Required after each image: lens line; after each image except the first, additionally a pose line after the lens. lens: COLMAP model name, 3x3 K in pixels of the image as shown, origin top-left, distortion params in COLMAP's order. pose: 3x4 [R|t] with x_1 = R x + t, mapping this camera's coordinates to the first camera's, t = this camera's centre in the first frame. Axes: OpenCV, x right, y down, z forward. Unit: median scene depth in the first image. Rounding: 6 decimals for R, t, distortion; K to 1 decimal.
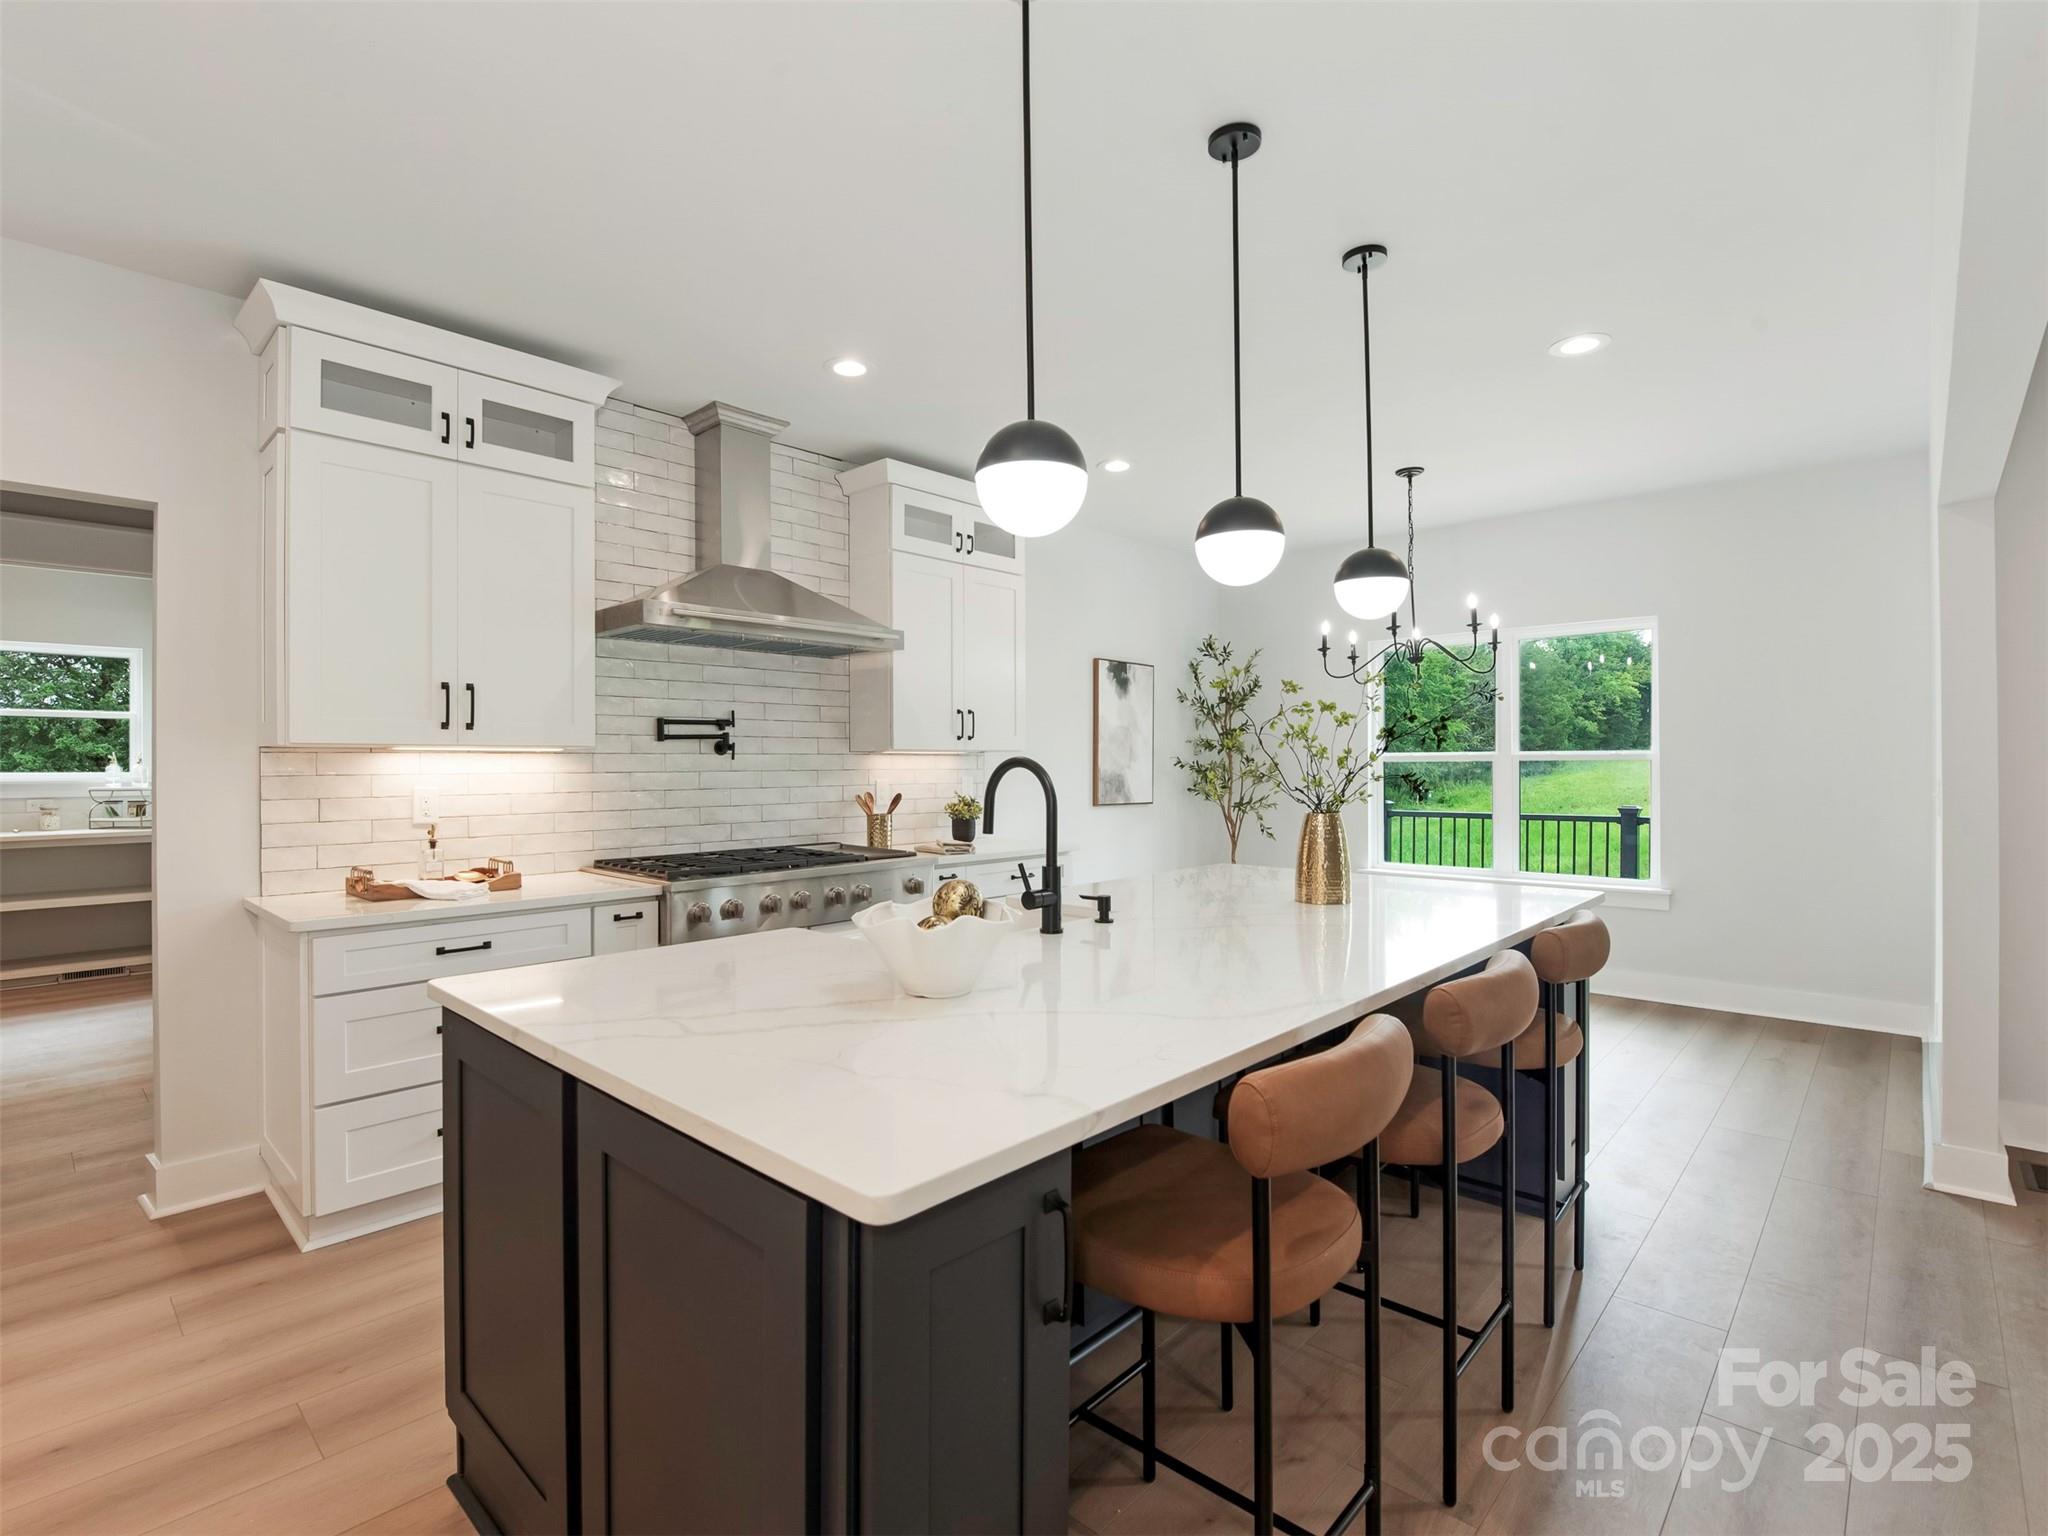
lens RADIAL K [[969.6, 0, 1024.0], [0, 969.6, 768.0], [0, 0, 1]] dist [-0.000455, -0.000226]
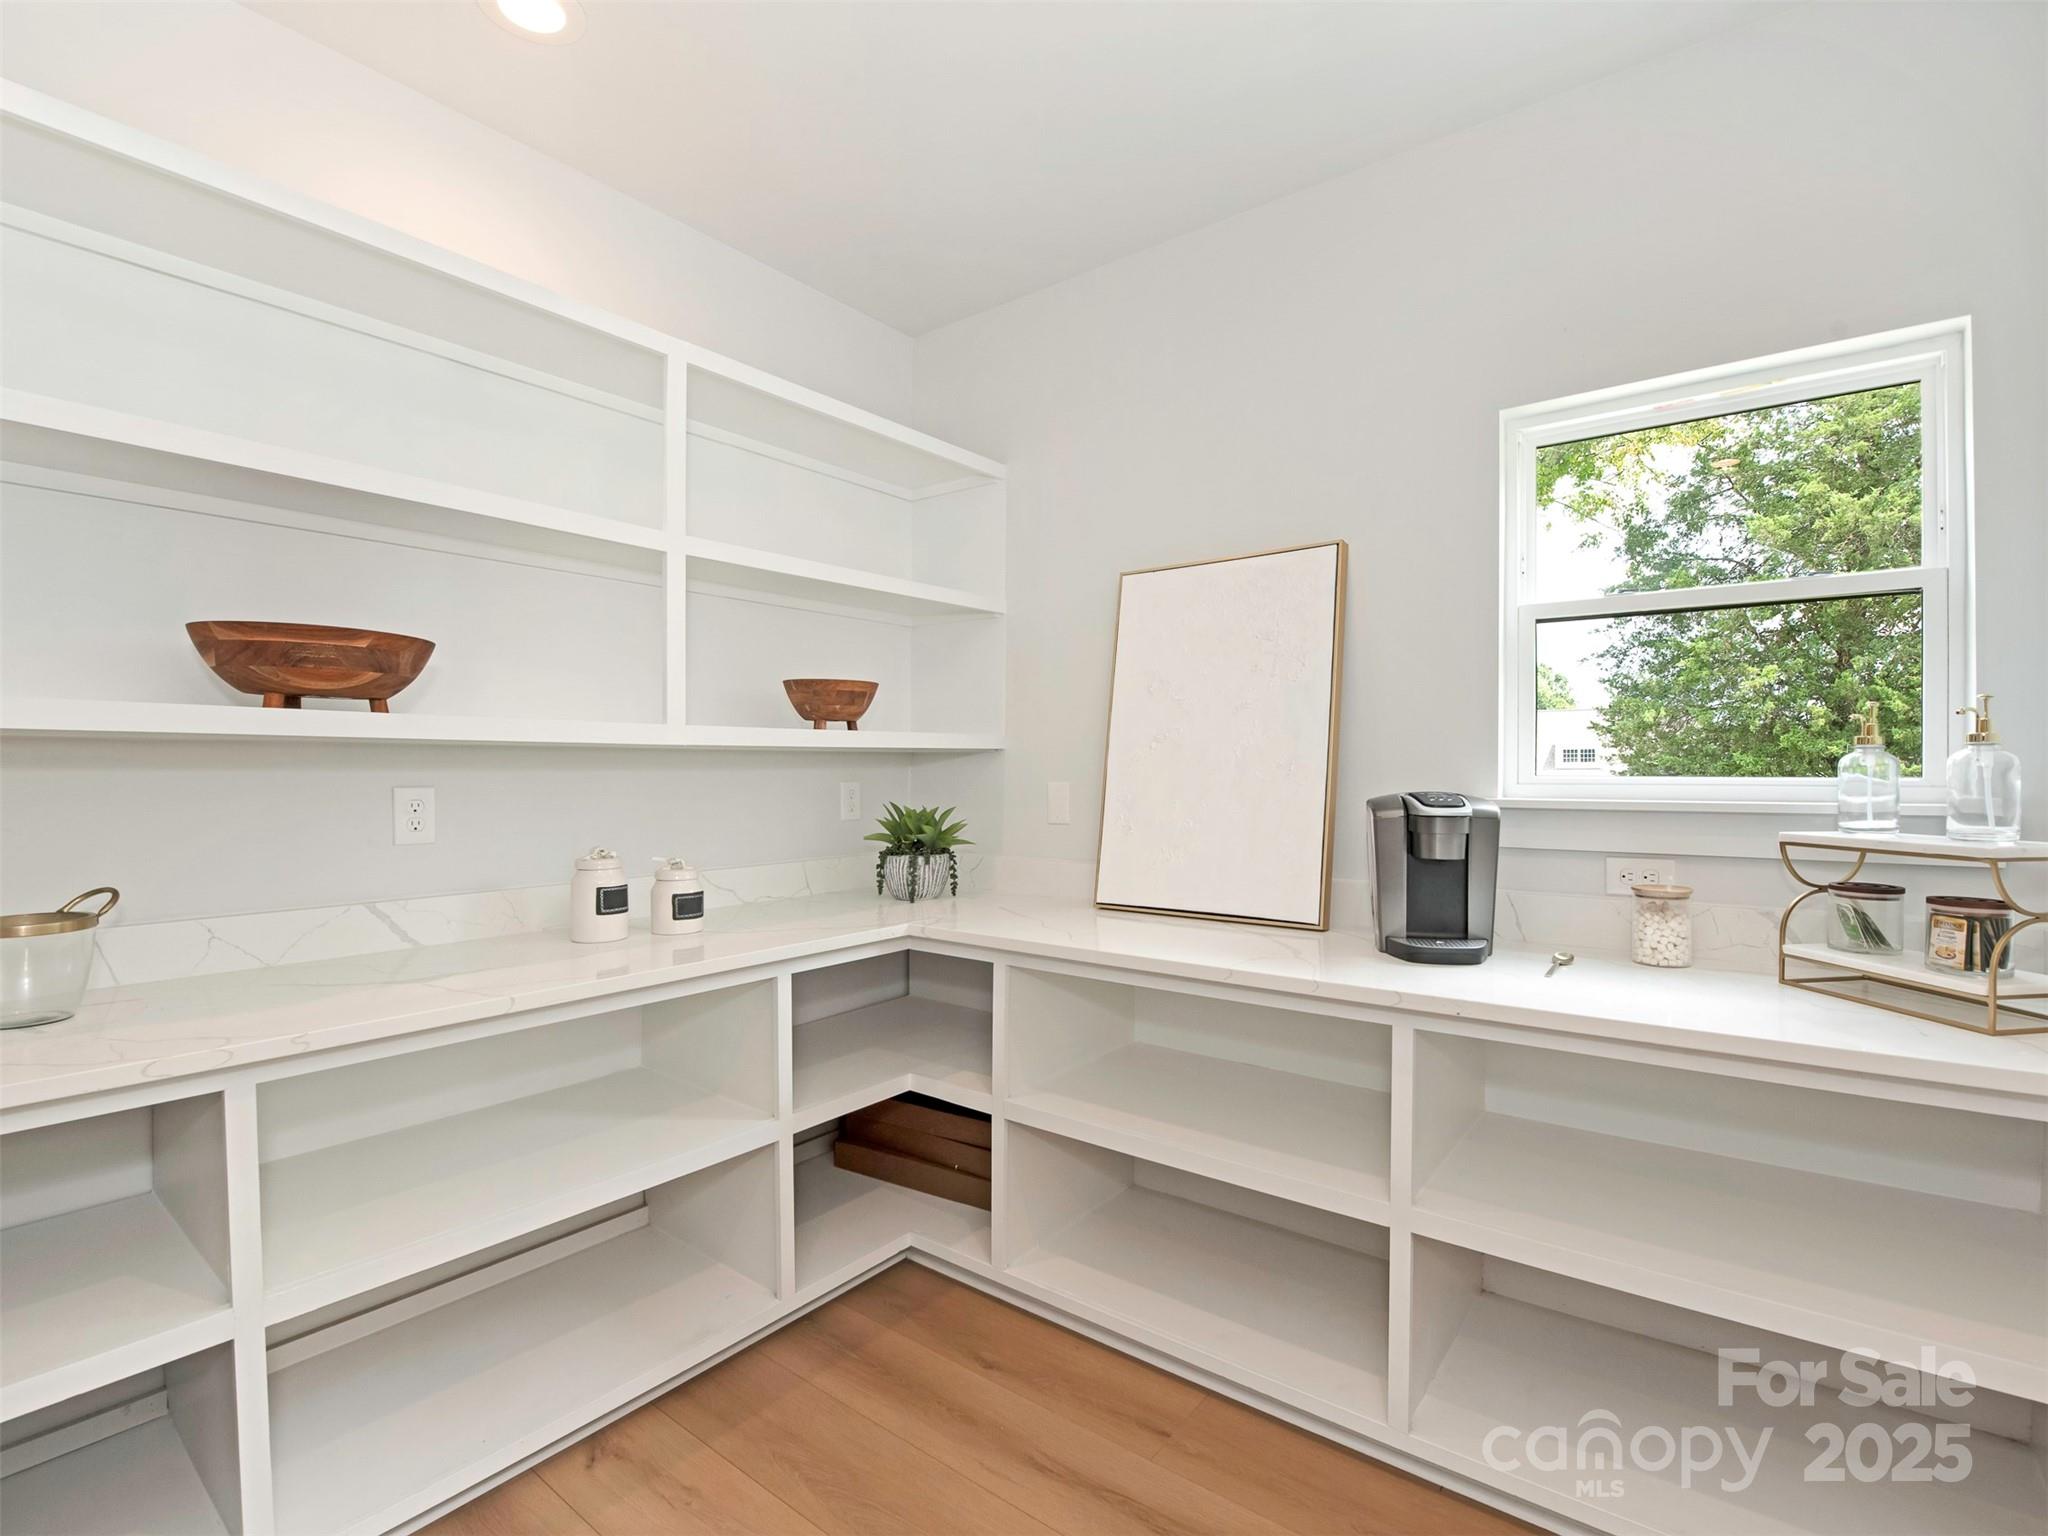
lens RADIAL K [[924.8, 0, 1028.1], [0, 924.8, 745.3], [0, 0, 1]] dist [0.009252, -0.000322]
pose [[0.092424, -0.026622, -0.995364, -0.681449], [-0.004046, 0.999624, -0.027111, 0.003317], [0.995712, 0.006533, 0.092282, 0.721144]]
